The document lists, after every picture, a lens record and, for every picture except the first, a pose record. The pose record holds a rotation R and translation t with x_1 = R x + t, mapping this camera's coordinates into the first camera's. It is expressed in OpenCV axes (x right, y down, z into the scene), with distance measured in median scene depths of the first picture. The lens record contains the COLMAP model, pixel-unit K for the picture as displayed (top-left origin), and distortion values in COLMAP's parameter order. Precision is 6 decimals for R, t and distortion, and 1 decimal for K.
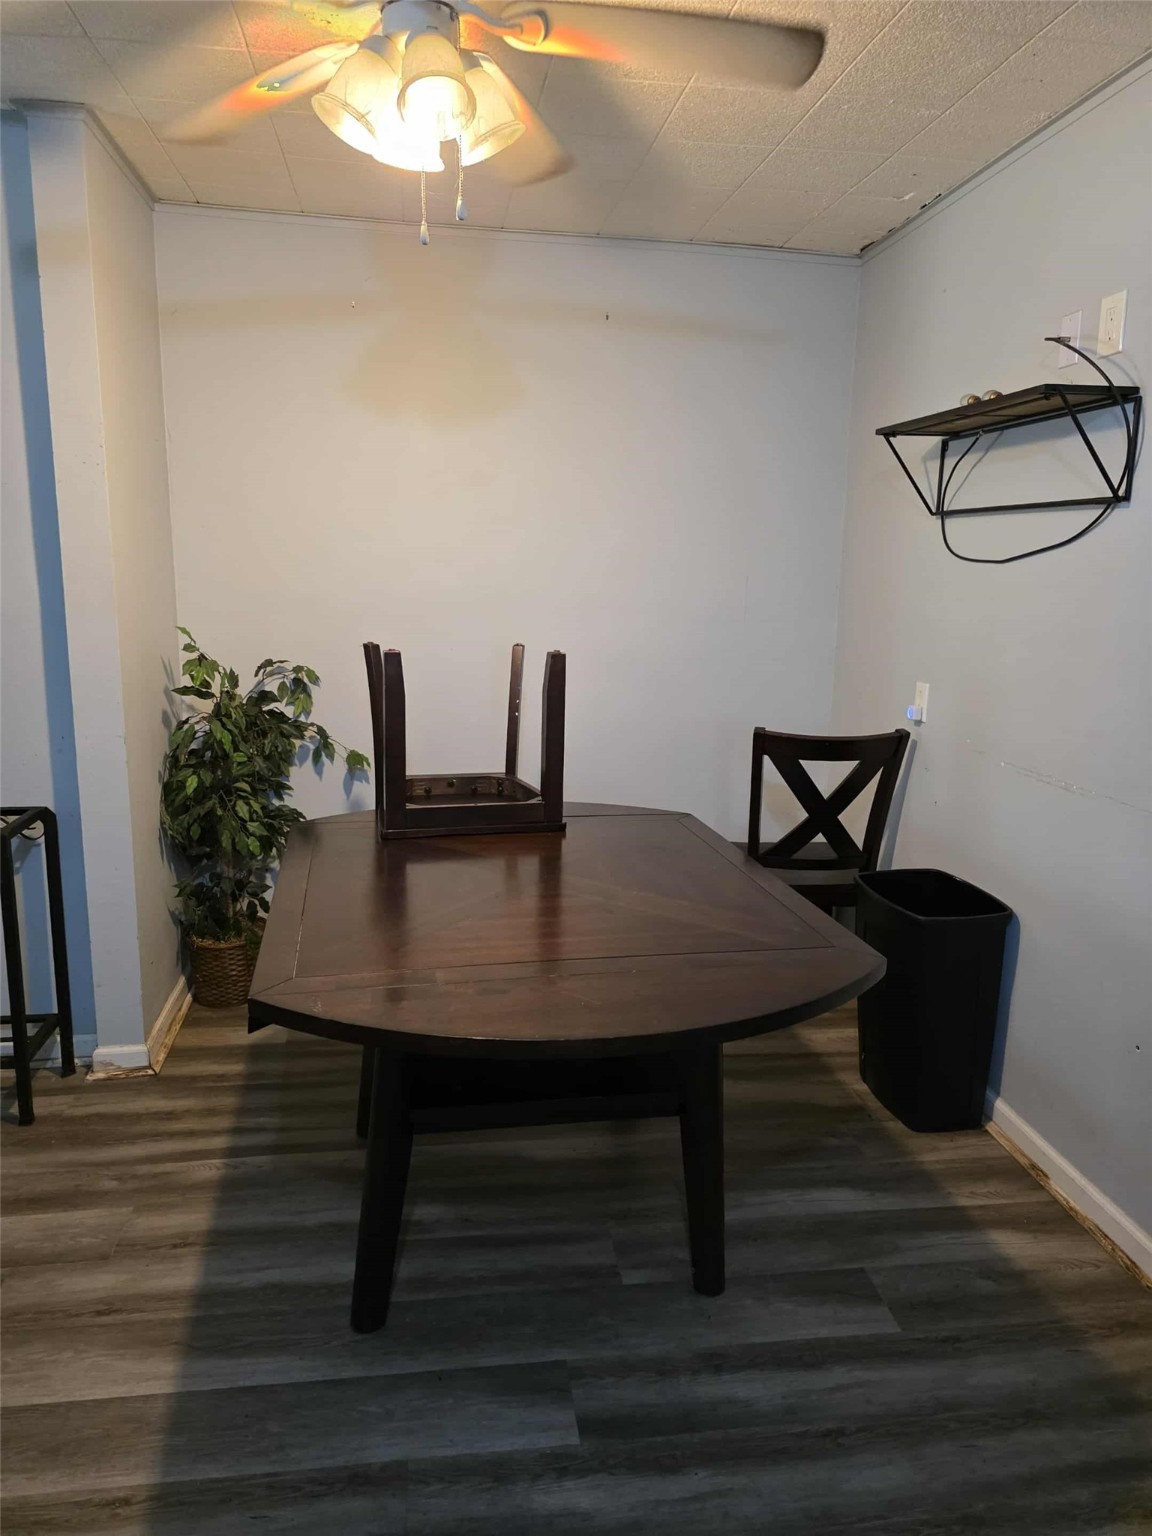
lens RADIAL K [[1026.7, 0, 573.0], [0, 1026.7, 760.0], [0, 0, 1]] dist [0.005623, 0.013712]
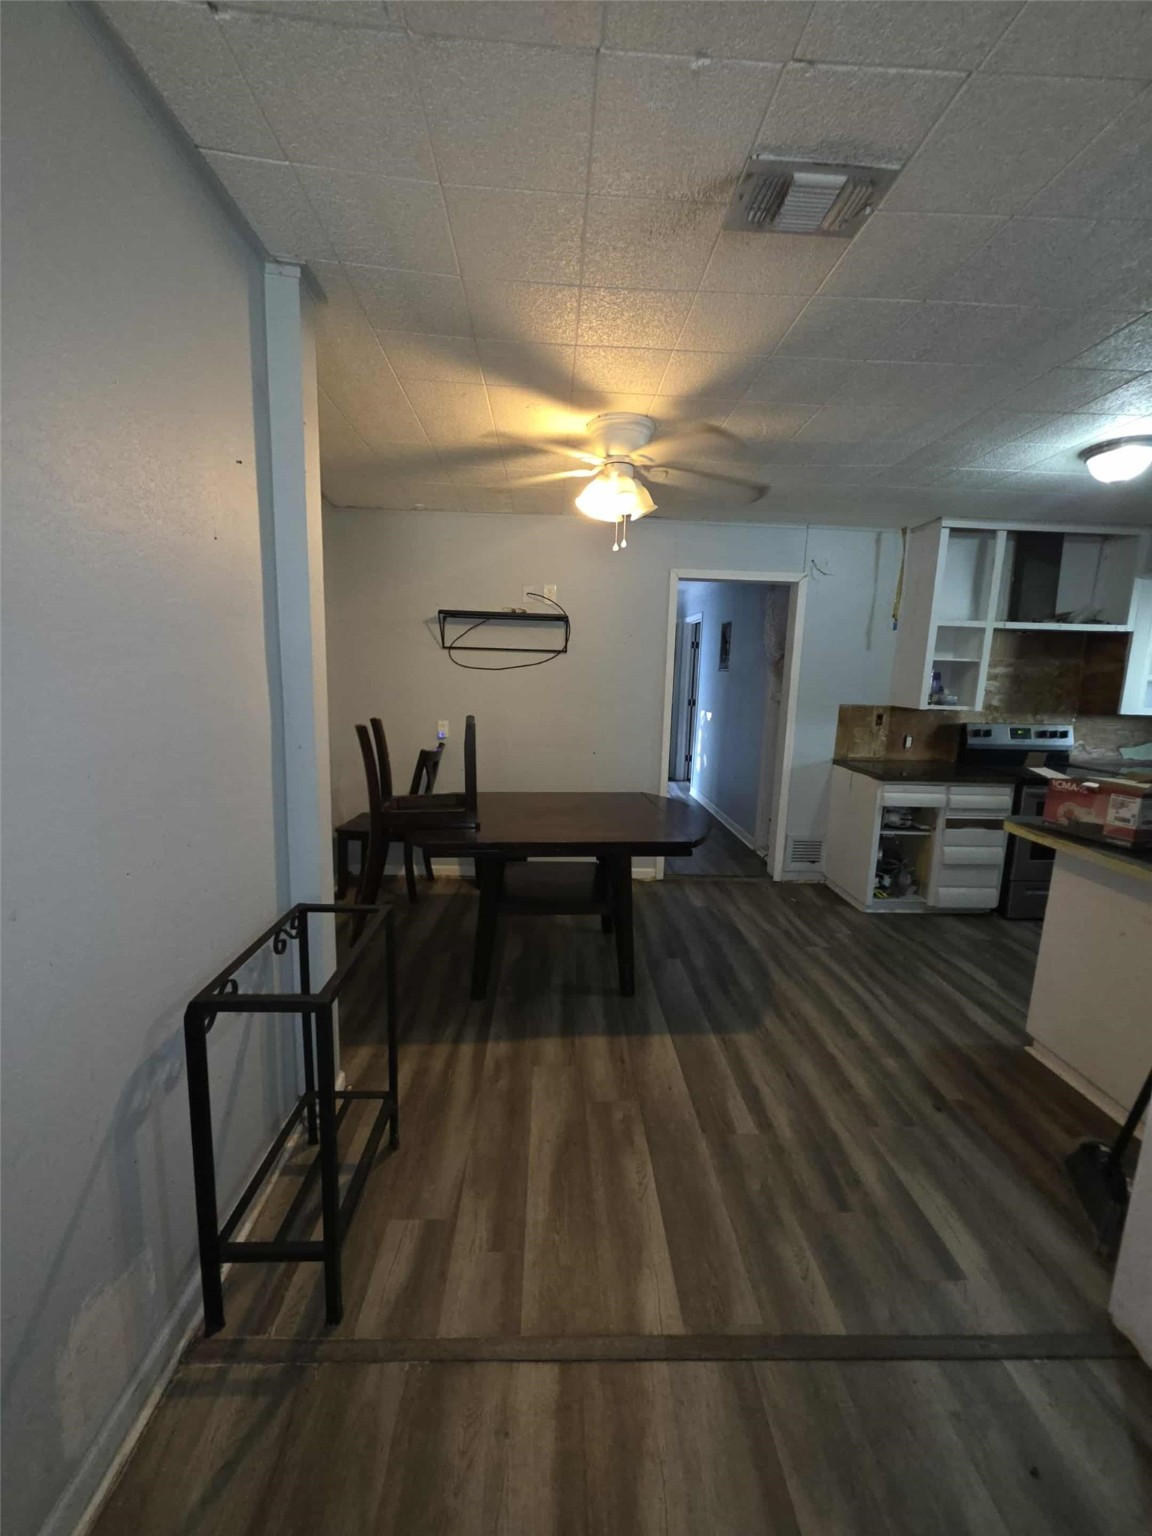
lens RADIAL K [[616.4, 0, 576.0], [0, 616.4, 771.6], [0, 0, 1]] dist [0.004494, 0.000923]
pose [[0.099949, -0.169105, 0.980517, -1.221646], [0.164699, 0.974669, 0.151308, -0.154198], [-0.981267, 0.146367, 0.125268, 0.690716]]
